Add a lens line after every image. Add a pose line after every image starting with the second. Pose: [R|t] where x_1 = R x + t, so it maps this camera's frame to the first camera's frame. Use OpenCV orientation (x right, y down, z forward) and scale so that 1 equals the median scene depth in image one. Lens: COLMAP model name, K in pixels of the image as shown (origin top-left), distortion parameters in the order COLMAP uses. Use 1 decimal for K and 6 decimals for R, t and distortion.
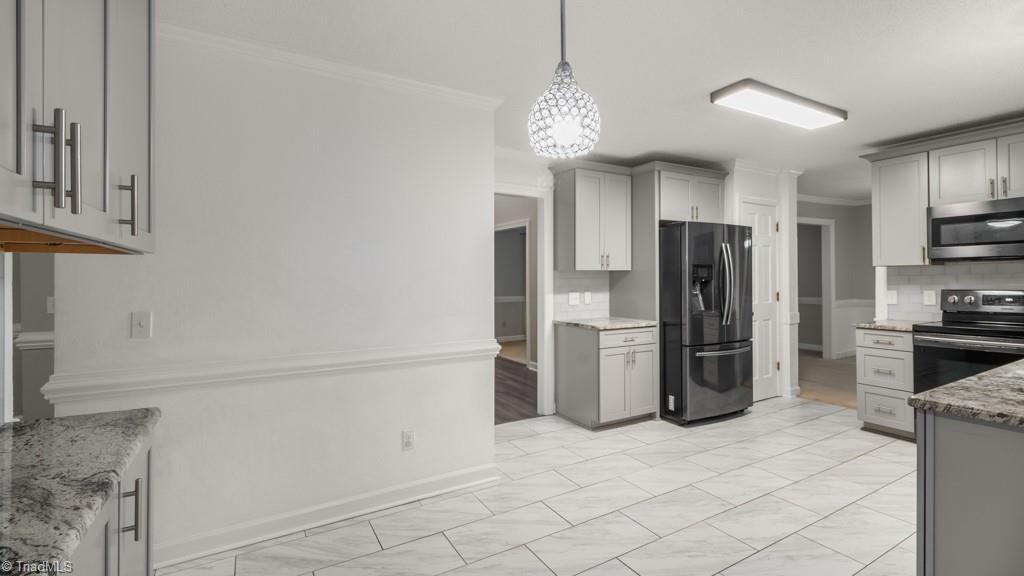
lens RADIAL K [[445.9, 0, 502.0], [0, 445.9, 272.4], [0, 0, 1]] dist [0.007720, -0.007637]
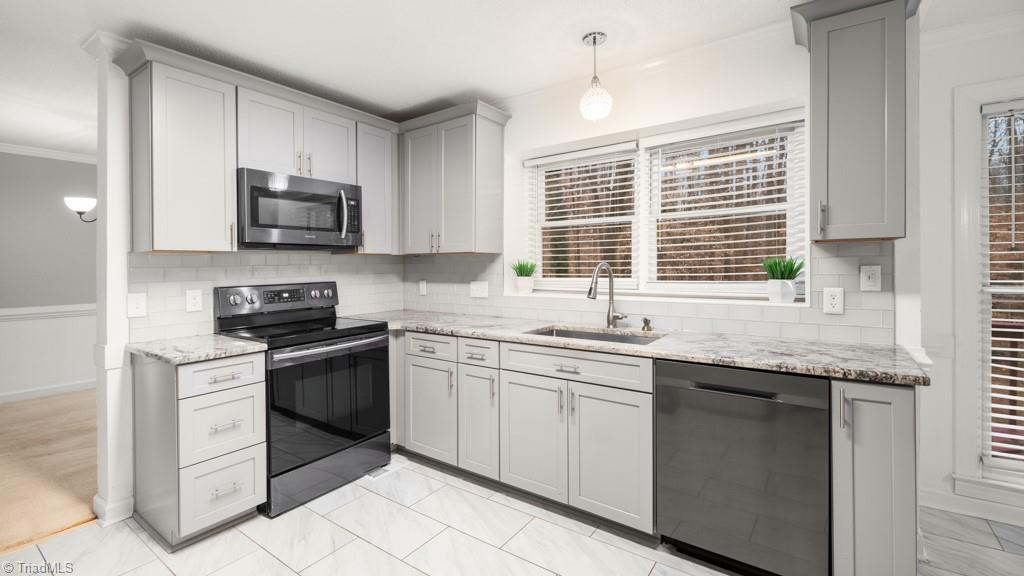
lens RADIAL K [[445.9, 0, 506.1], [0, 445.9, 273.5], [0, 0, 1]] dist [0.007720, -0.007637]
pose [[-0.418275, -0.006644, 0.908296, 0.138821], [0.001606, 0.999966, 0.008054, 0.010685], [-0.908319, 0.004828, -0.418250, 0.802023]]
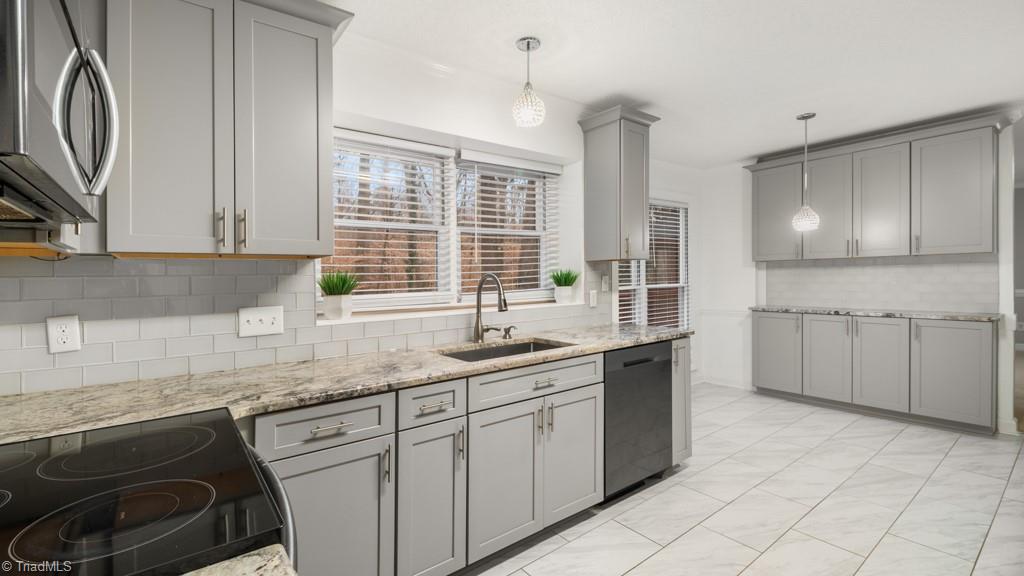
lens RADIAL K [[445.9, 0, 505.5], [0, 445.9, 285.0], [0, 0, 1]] dist [0.007720, -0.007637]
pose [[-0.989244, 0.025868, -0.143970, 0.716916], [0.024785, 0.999649, 0.009310, 0.010845], [0.144161, 0.005642, -0.989538, 1.010079]]
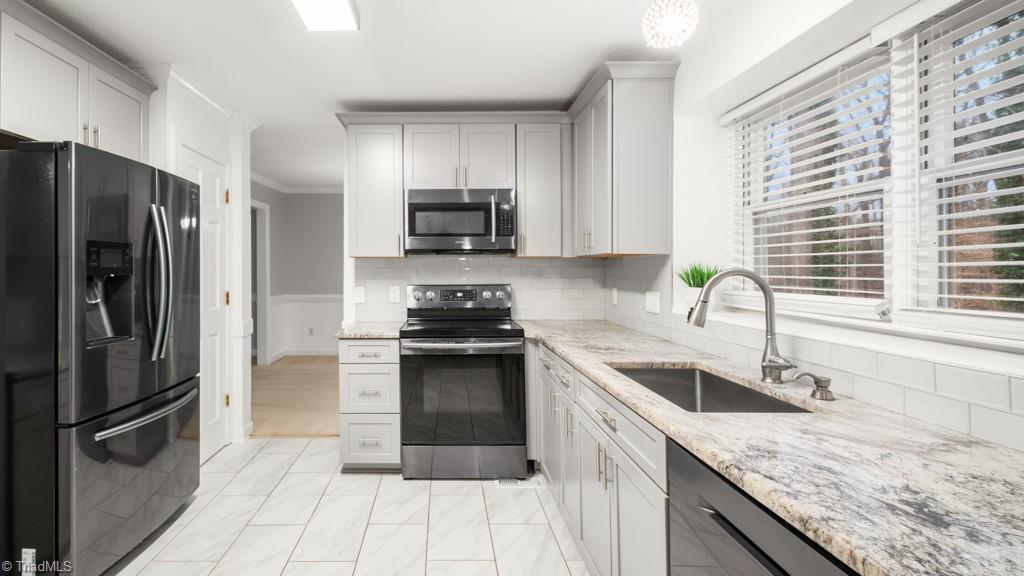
lens RADIAL K [[469.9, 0, 437.6], [0, 469.9, 274.4], [0, 0, 1]] dist [0.005732, -0.003424]
pose [[0.493369, -0.001648, 0.869818, 0.181201], [-0.015932, 0.999813, 0.010932, 0.005459], [-0.869674, -0.019252, 0.493251, 0.440752]]
